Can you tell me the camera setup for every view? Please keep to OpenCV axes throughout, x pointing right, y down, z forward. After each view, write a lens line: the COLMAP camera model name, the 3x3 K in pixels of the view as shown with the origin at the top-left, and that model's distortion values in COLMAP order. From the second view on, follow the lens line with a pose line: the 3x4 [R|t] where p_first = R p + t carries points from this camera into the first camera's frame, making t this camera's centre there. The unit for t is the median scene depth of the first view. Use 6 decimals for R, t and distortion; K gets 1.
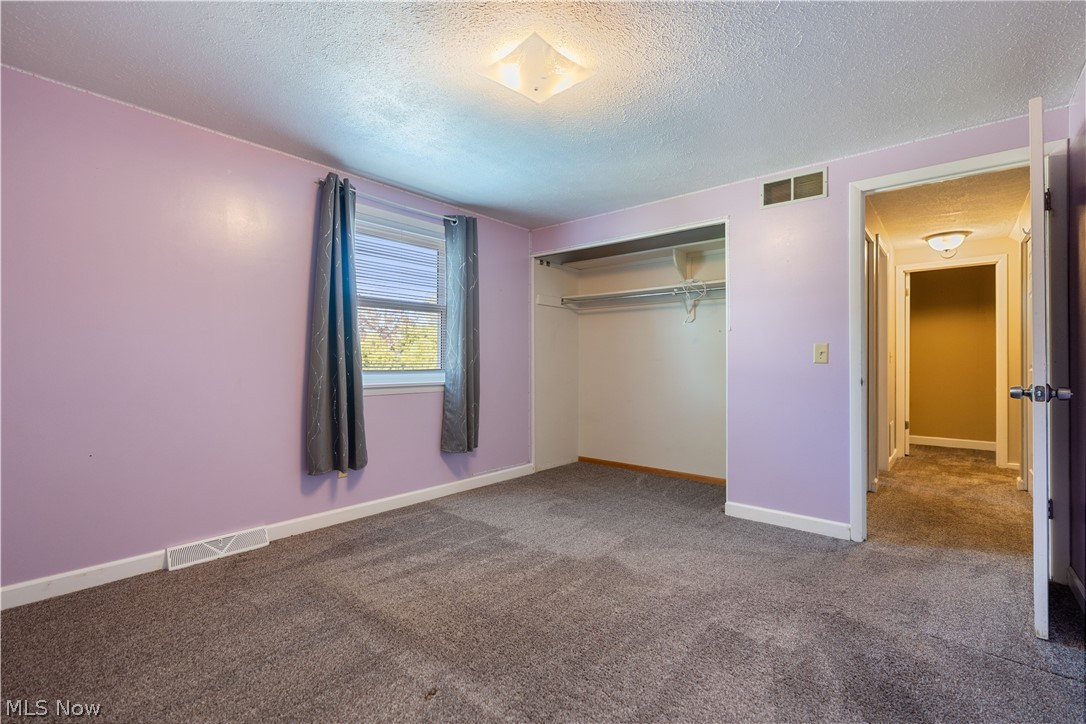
lens RADIAL K [[486.4, 0, 543.4], [0, 486.4, 361.4], [0, 0, 1]] dist [-0.003481, 0.000763]
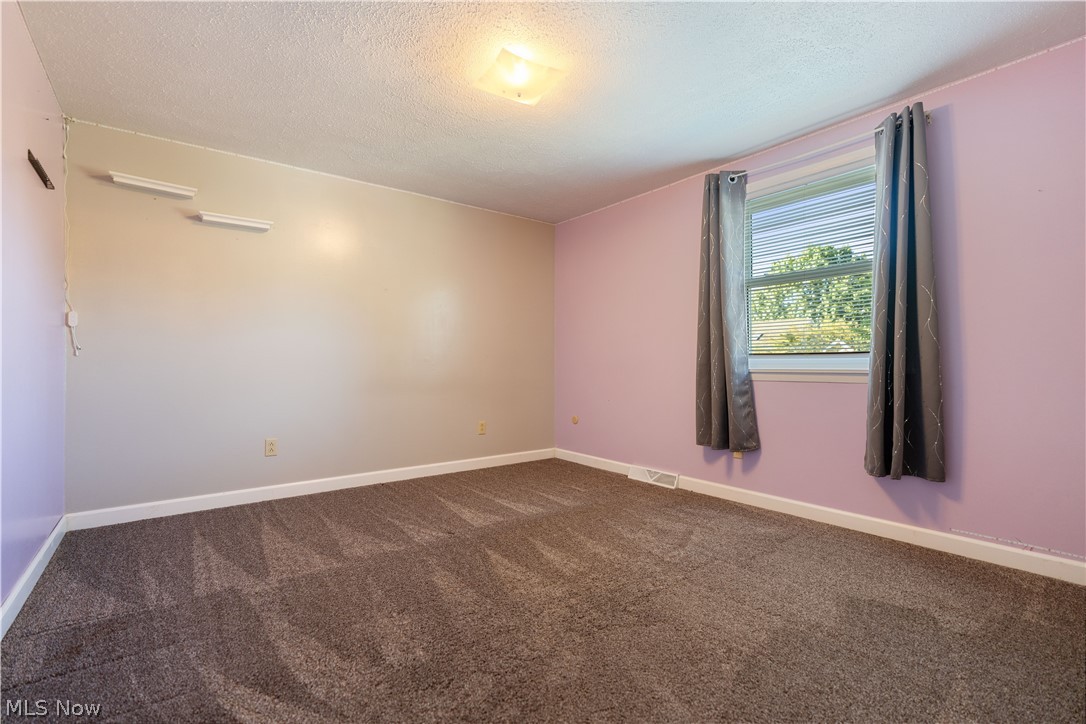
lens RADIAL K [[486.4, 0, 543.4], [0, 486.4, 361.4], [0, 0, 1]] dist [-0.003481, 0.000763]
pose [[-0.198340, -0.004021, -0.980125, 0.672398], [0.006501, 0.999964, -0.005417, 0.036603], [0.980112, -0.007446, -0.198307, 0.798758]]
